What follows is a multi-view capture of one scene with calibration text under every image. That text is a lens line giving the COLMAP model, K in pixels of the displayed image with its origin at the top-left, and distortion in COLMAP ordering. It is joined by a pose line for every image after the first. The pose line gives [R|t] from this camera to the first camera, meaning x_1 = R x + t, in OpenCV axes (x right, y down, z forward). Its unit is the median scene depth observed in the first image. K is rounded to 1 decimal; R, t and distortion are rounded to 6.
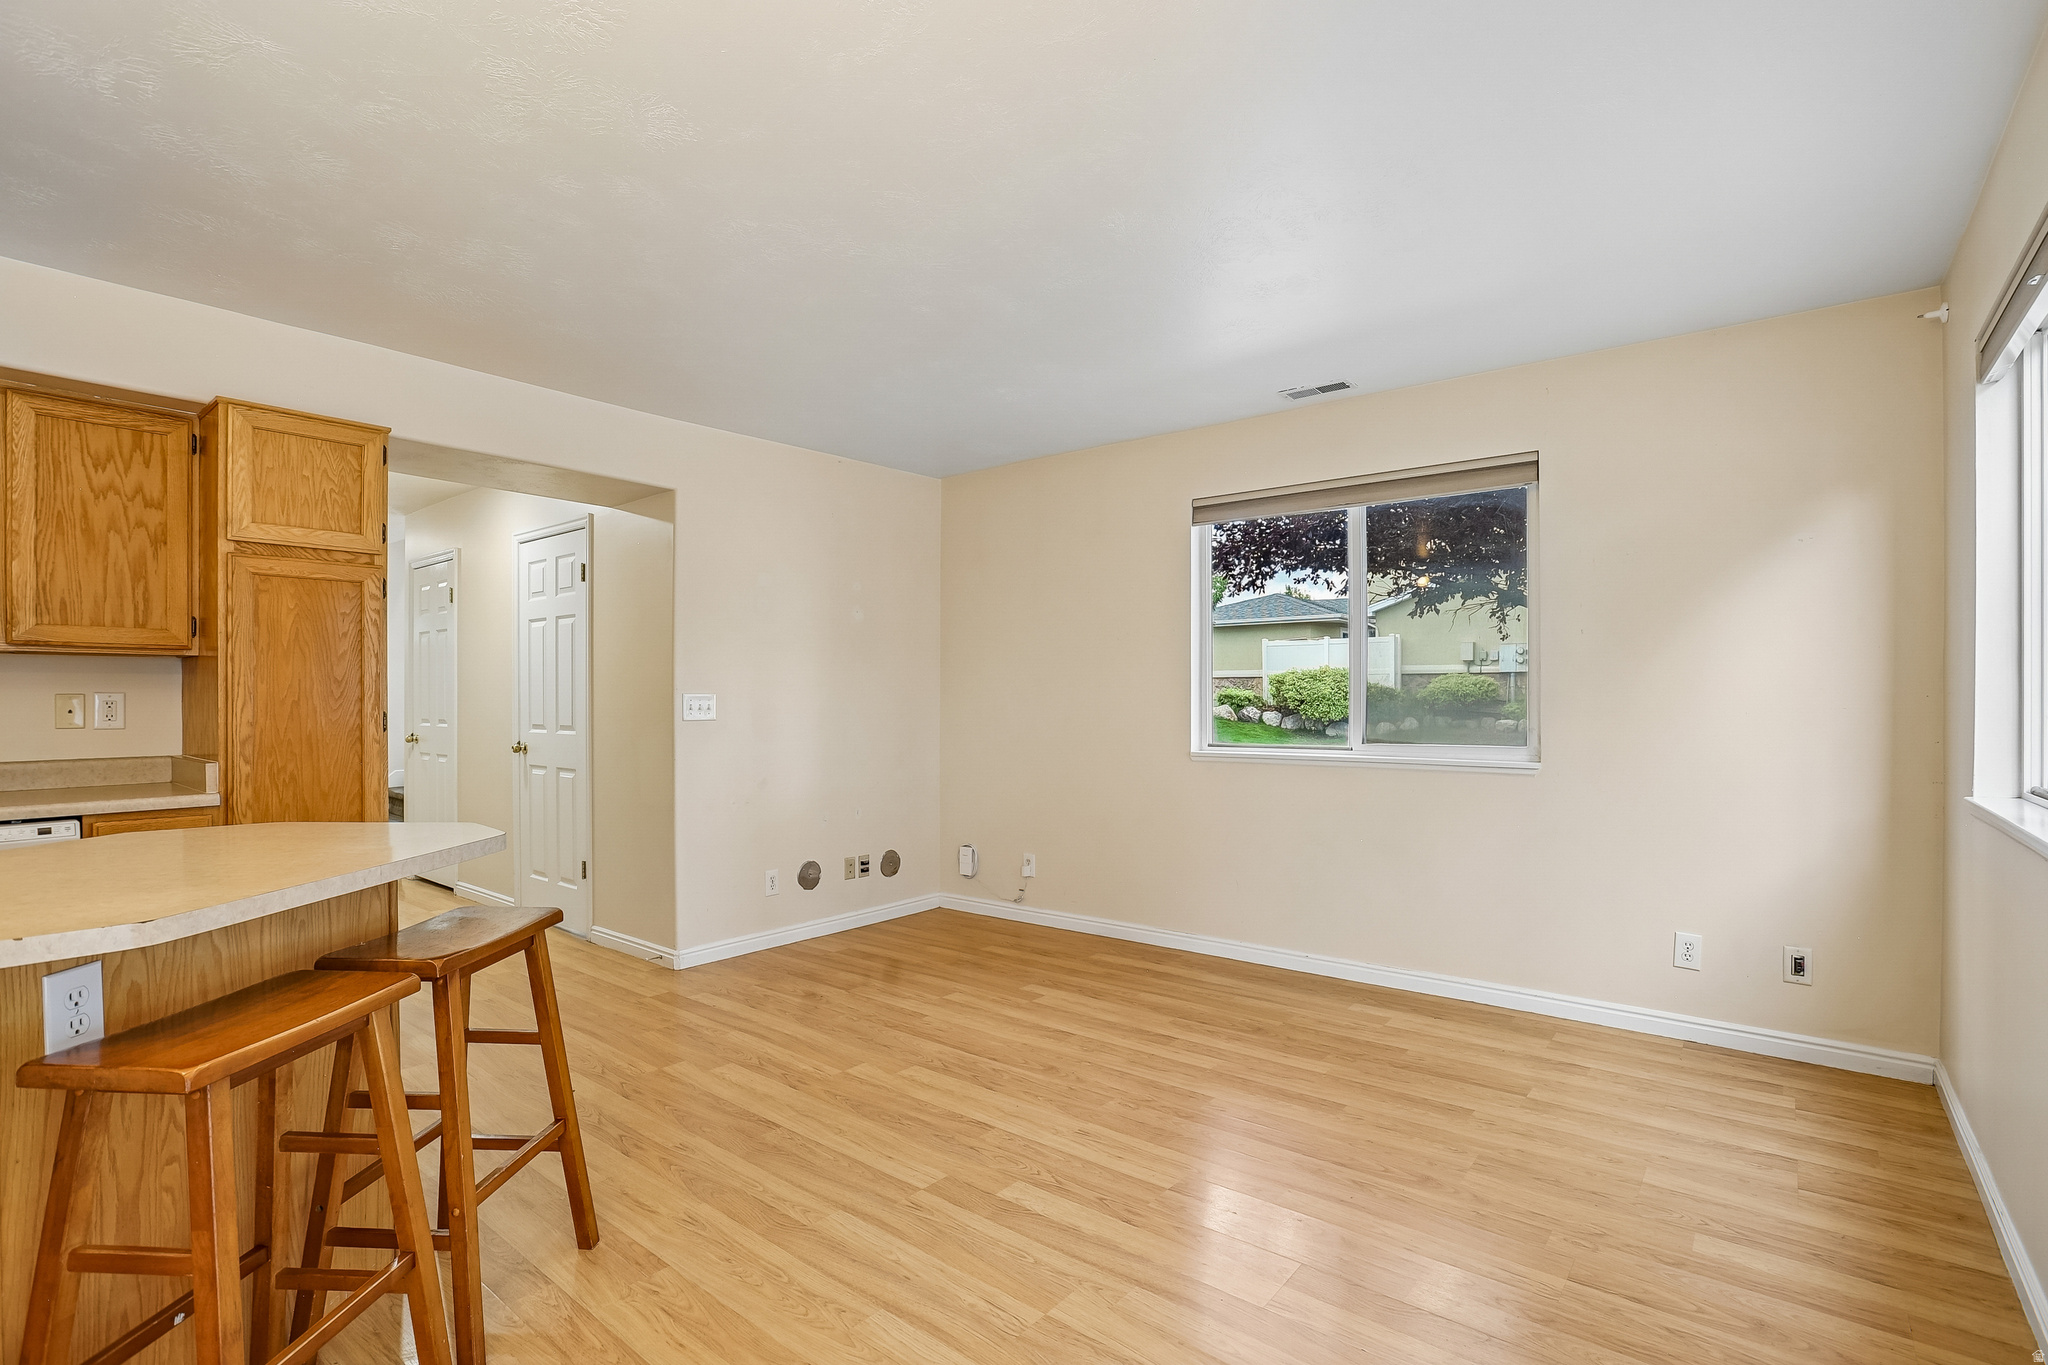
lens RADIAL K [[953.3, 0, 1037.9], [0, 953.3, 701.0], [0, 0, 1]] dist [-0.049444, 0.016990]
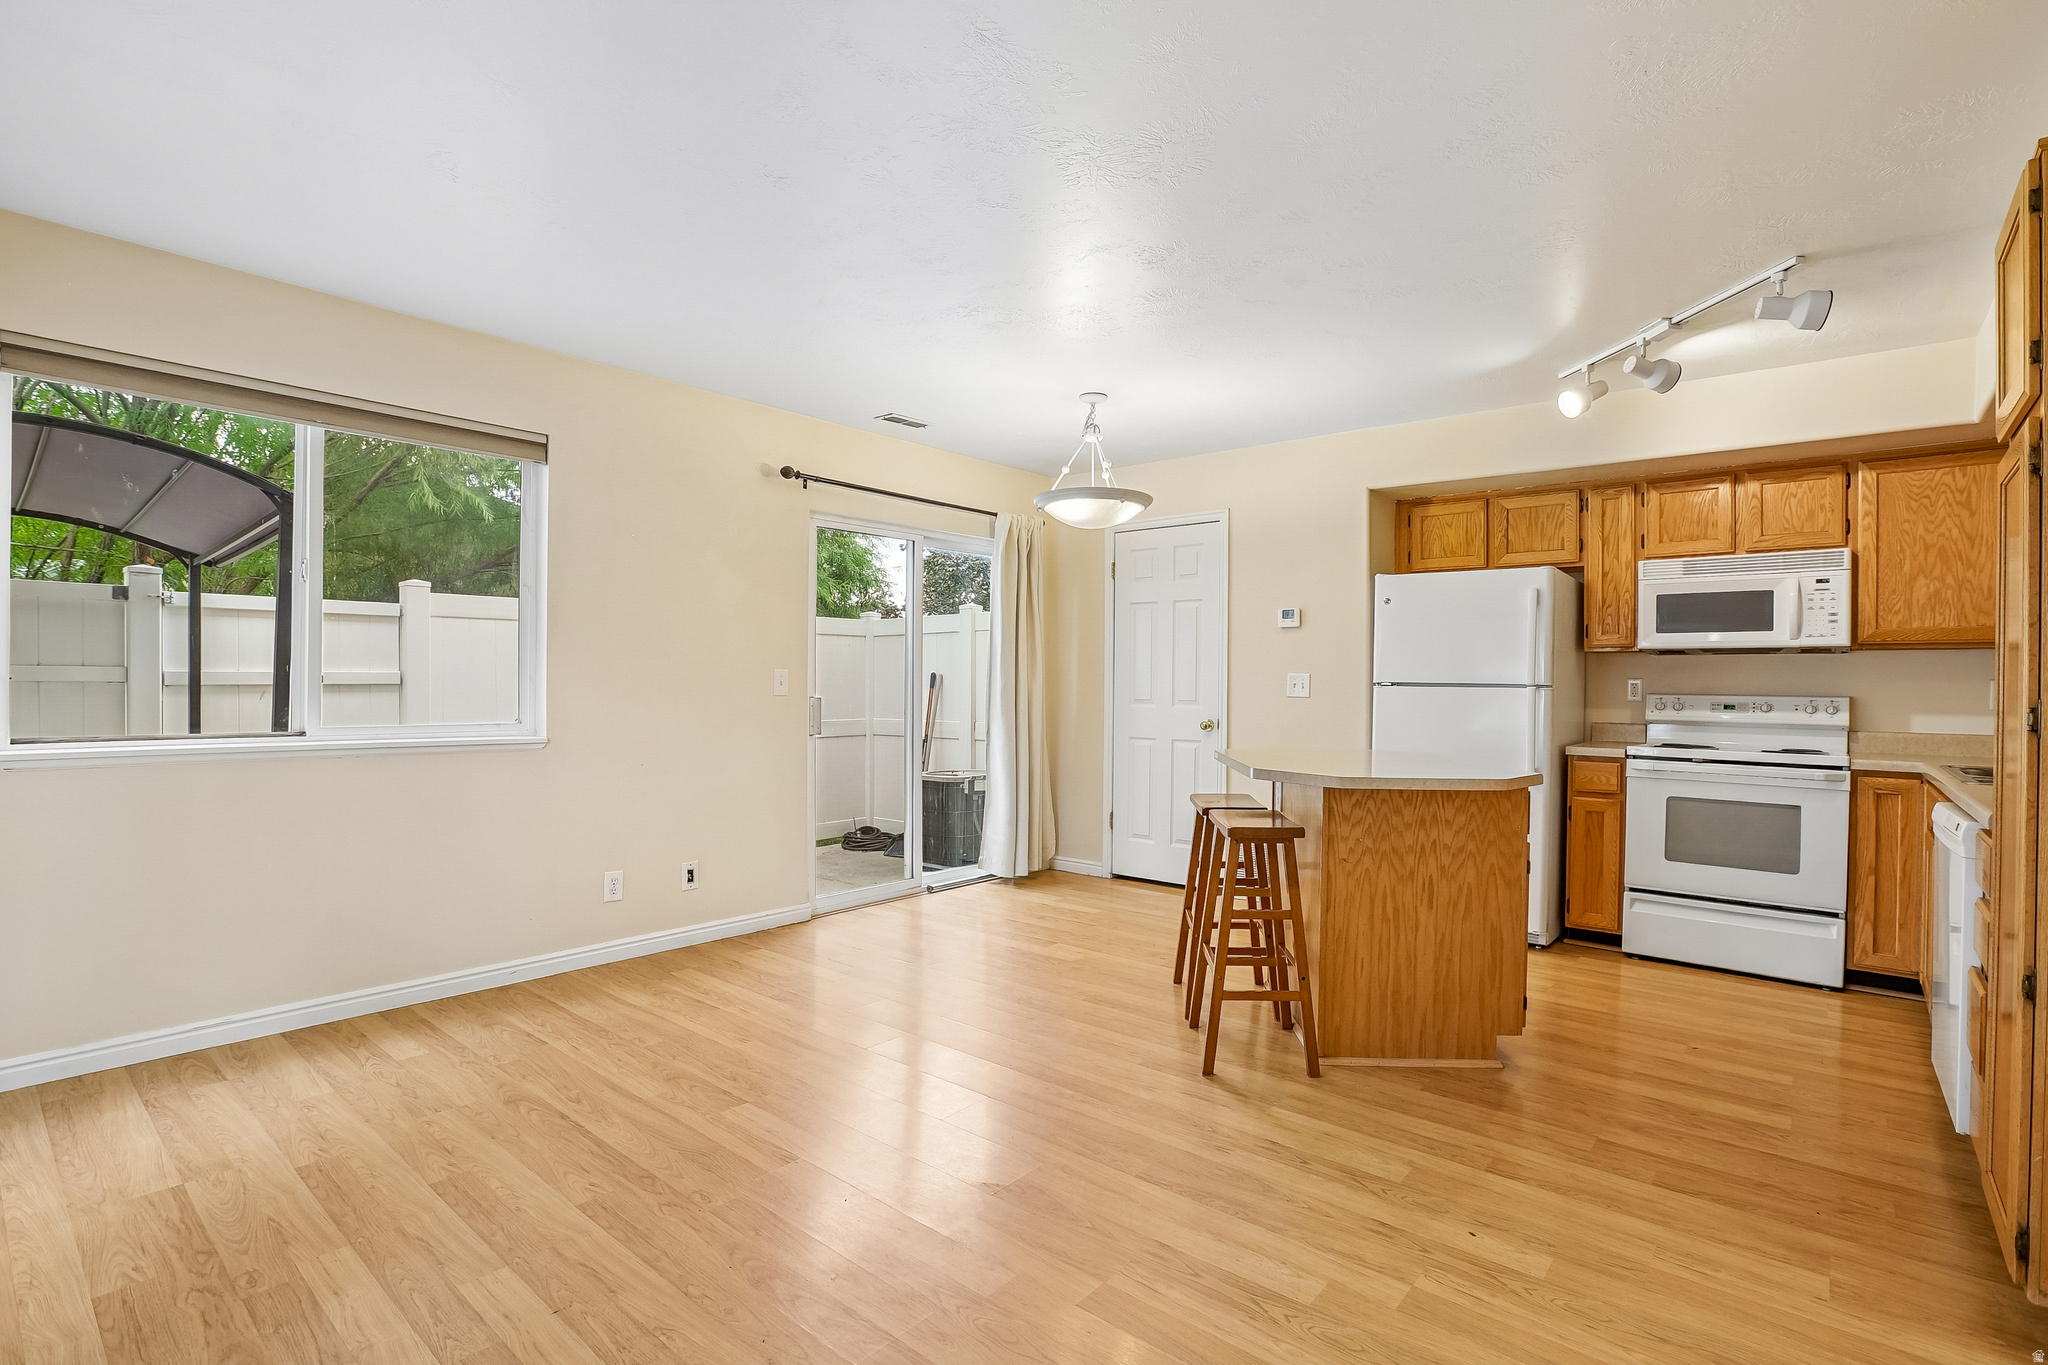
lens RADIAL K [[967.3, 0, 1038.1], [0, 967.3, 690.0], [0, 0, 1]] dist [-0.067309, 0.028825]
pose [[-0.999719, -0.009633, 0.021671, -0.174192], [-0.009415, 0.999905, 0.010109, 0.006528], [-0.021766, 0.009902, -0.999714, 1.619085]]
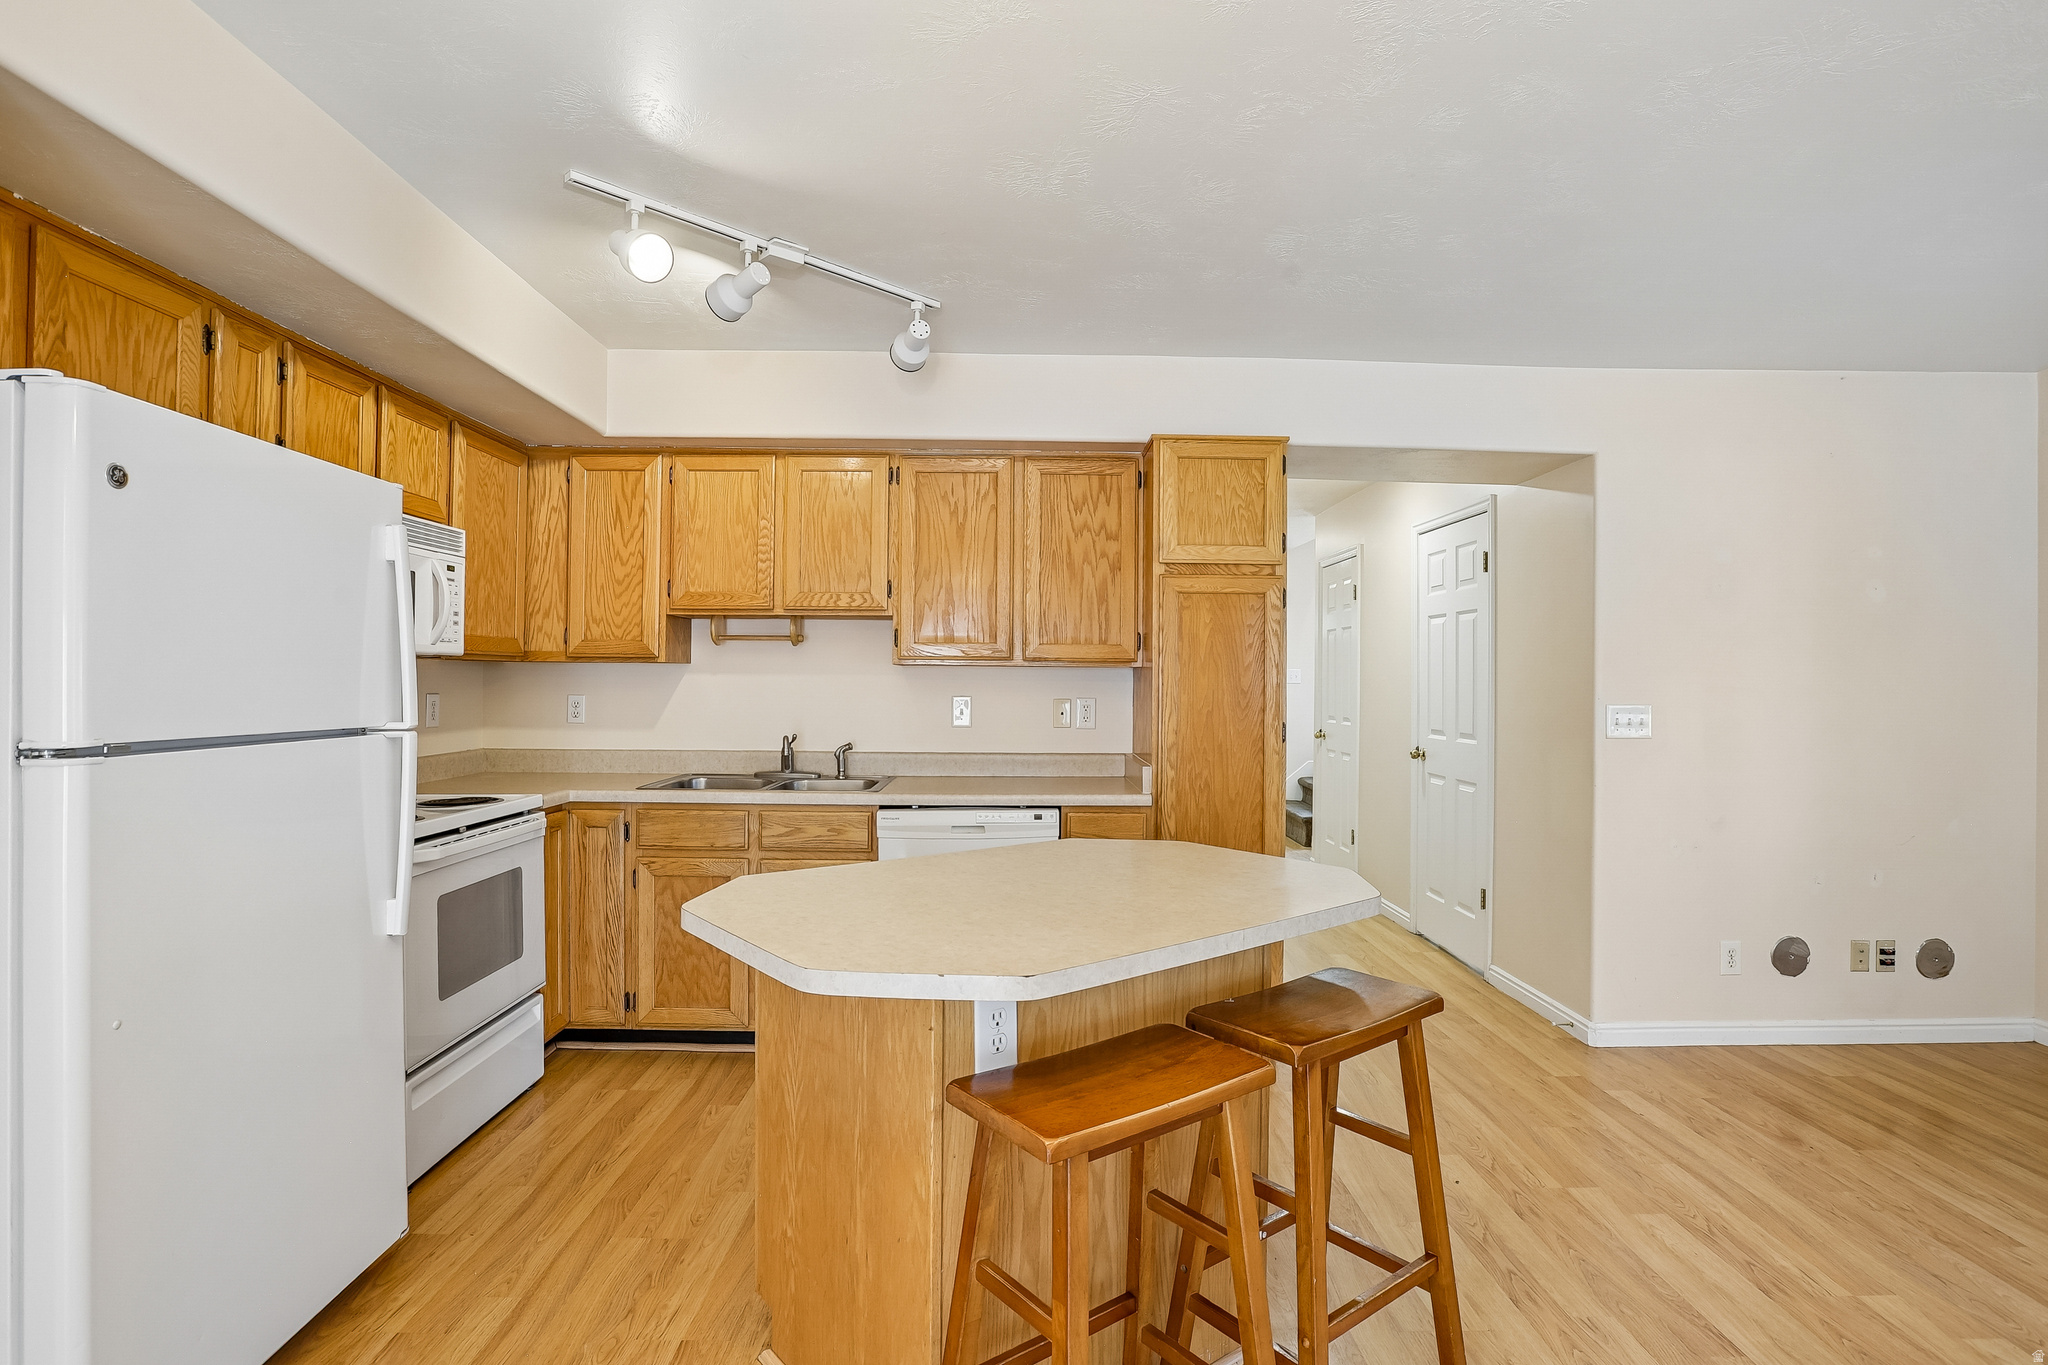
lens RADIAL K [[1020.3, 0, 1032.5], [0, 1020.3, 666.9], [0, 0, 1]] dist [-0.052692, 0.022821]
pose [[0.638580, -0.001484, -0.769554, -0.040821], [-0.011601, 0.999866, -0.011556, -0.033877], [0.769468, 0.016307, 0.638477, 0.110495]]
